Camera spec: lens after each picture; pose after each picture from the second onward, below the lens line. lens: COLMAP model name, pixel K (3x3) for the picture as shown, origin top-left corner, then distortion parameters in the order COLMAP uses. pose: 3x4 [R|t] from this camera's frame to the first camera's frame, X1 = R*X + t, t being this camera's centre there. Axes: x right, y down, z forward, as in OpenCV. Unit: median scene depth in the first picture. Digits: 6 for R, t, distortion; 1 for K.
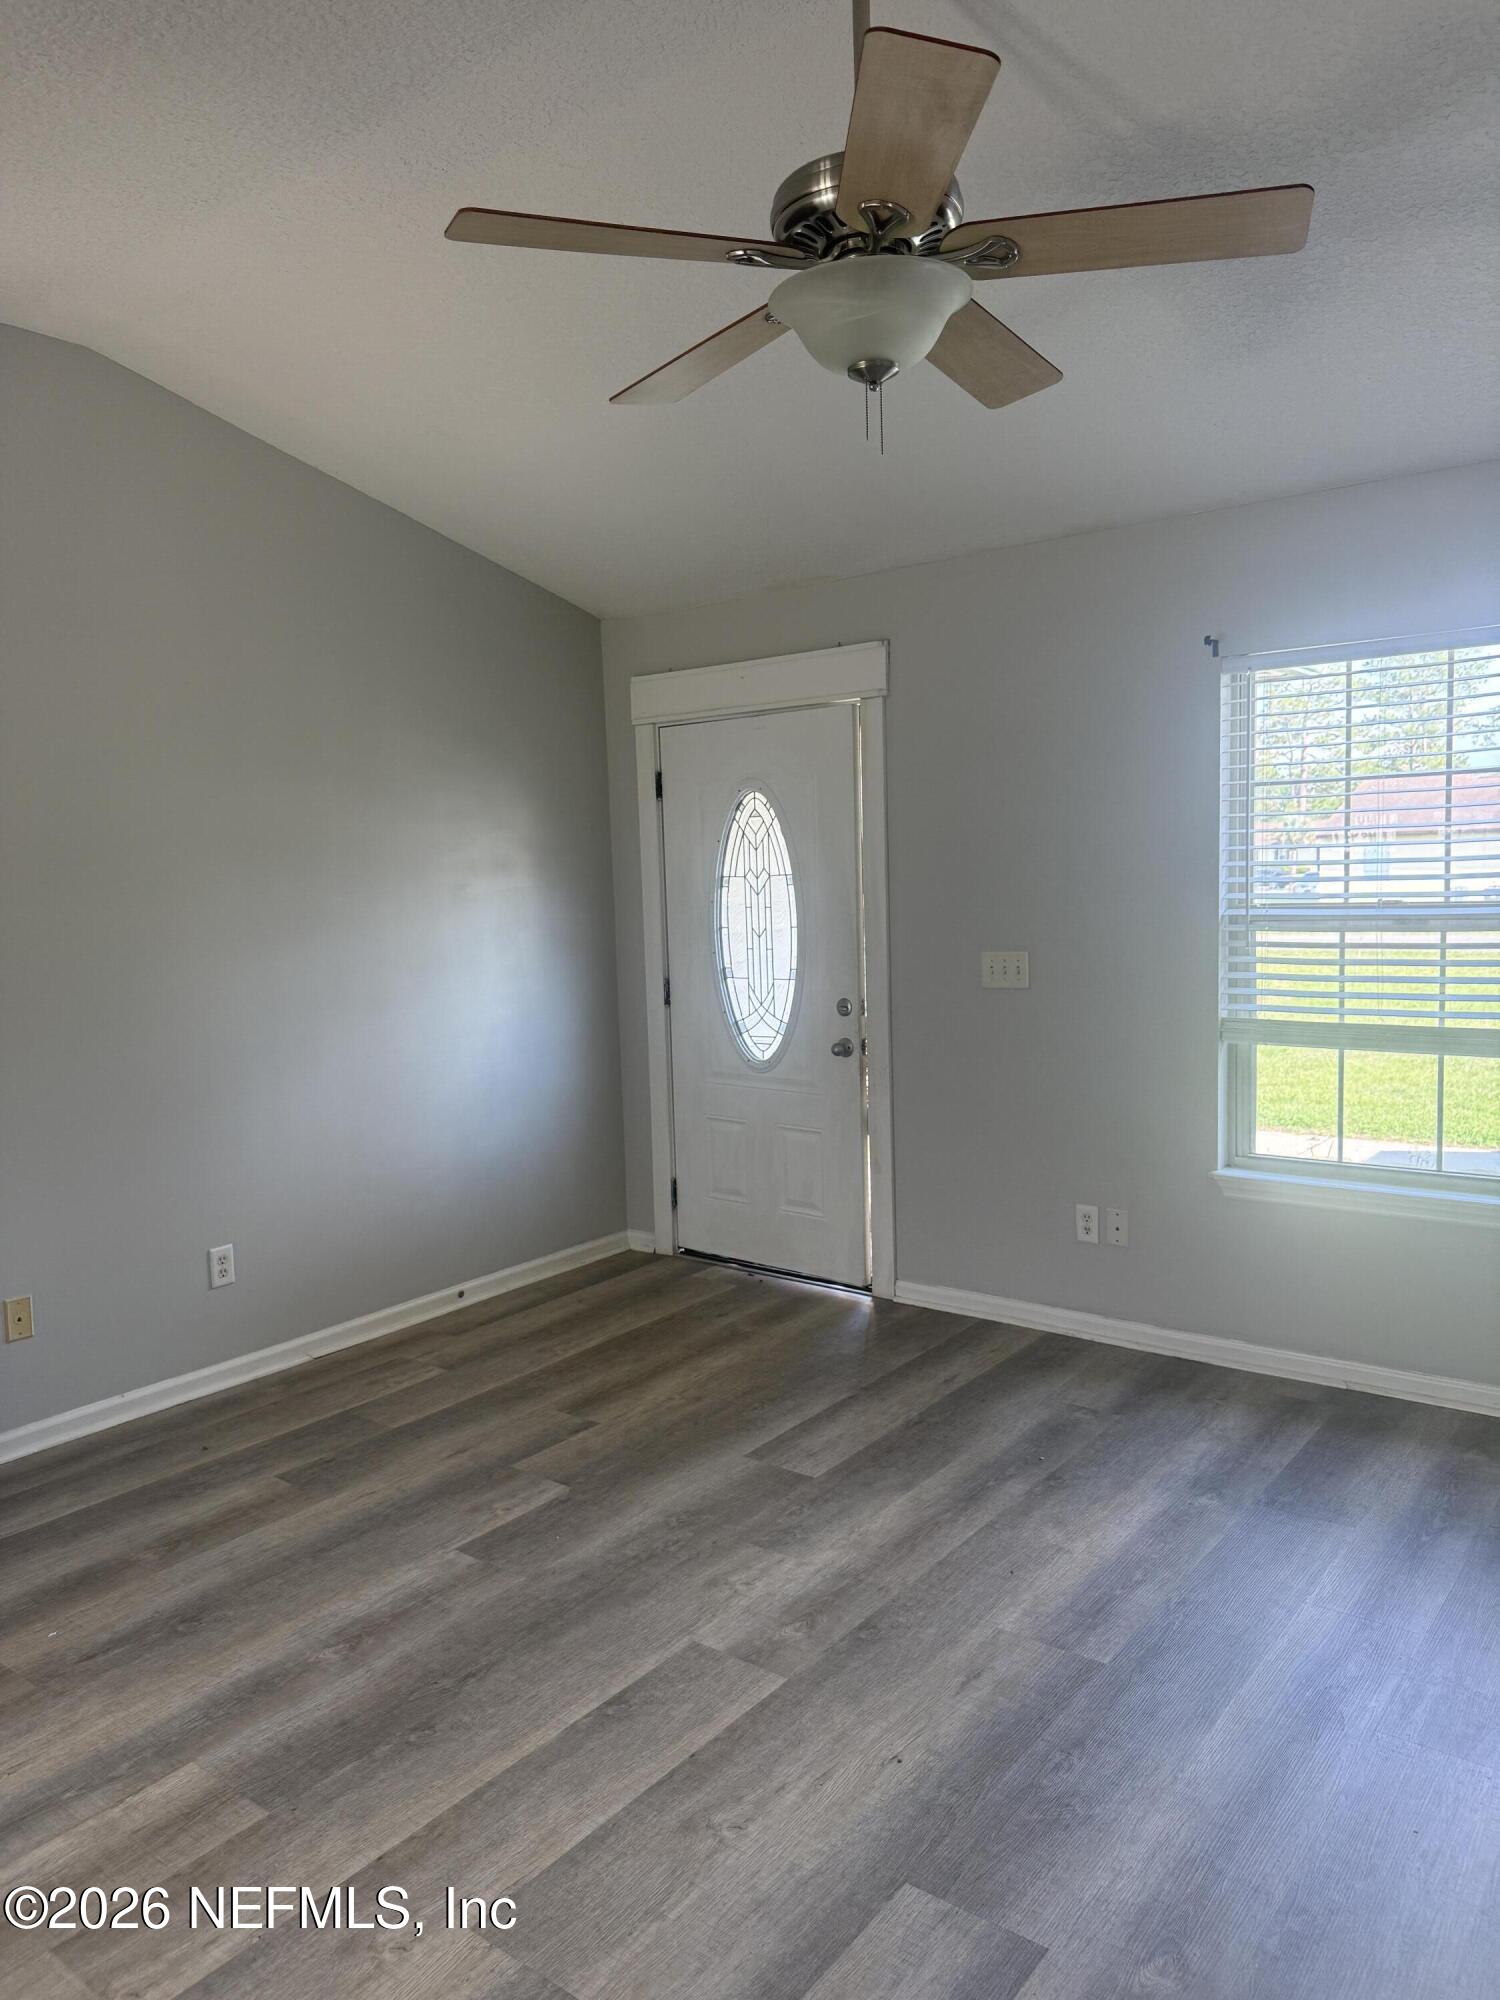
lens RADIAL K [[1411.4, 0, 750.0], [0, 1411.4, 1000.0], [0, 0, 1]] dist [0.048218, -0.002900]
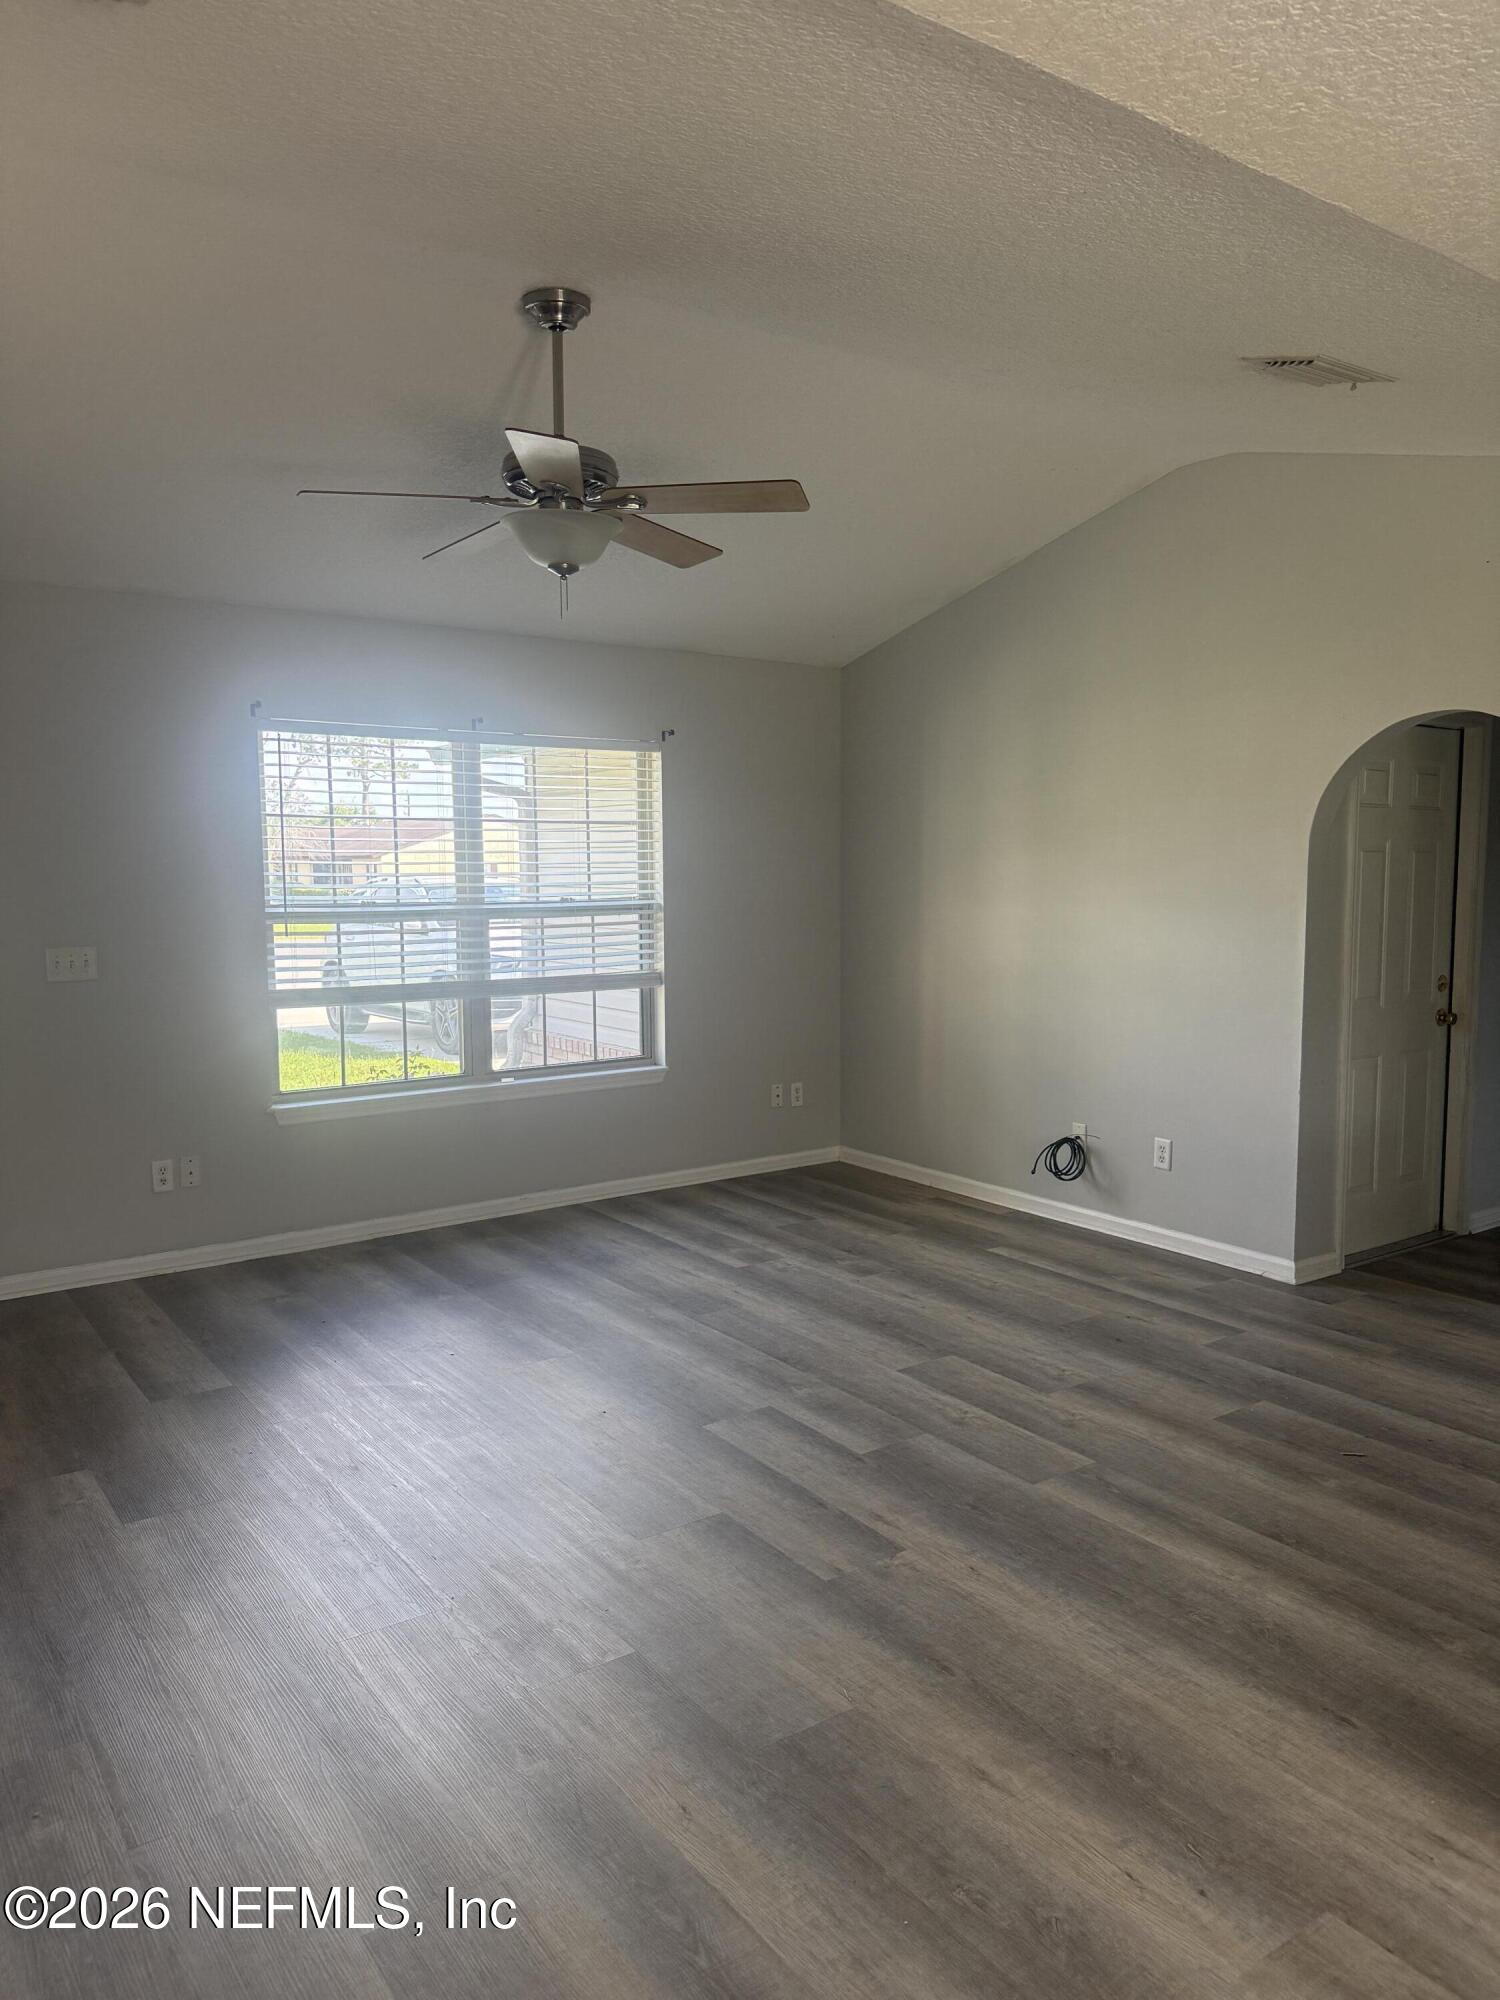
lens RADIAL K [[1411.4, 0, 750.0], [0, 1411.4, 1000.0], [0, 0, 1]] dist [0.048218, -0.002900]
pose [[0.262600, -0.053339, 0.963429, -0.853810], [0.074732, 0.996596, 0.034806, 0.008012], [-0.962006, 0.062859, 0.265692, 0.227895]]
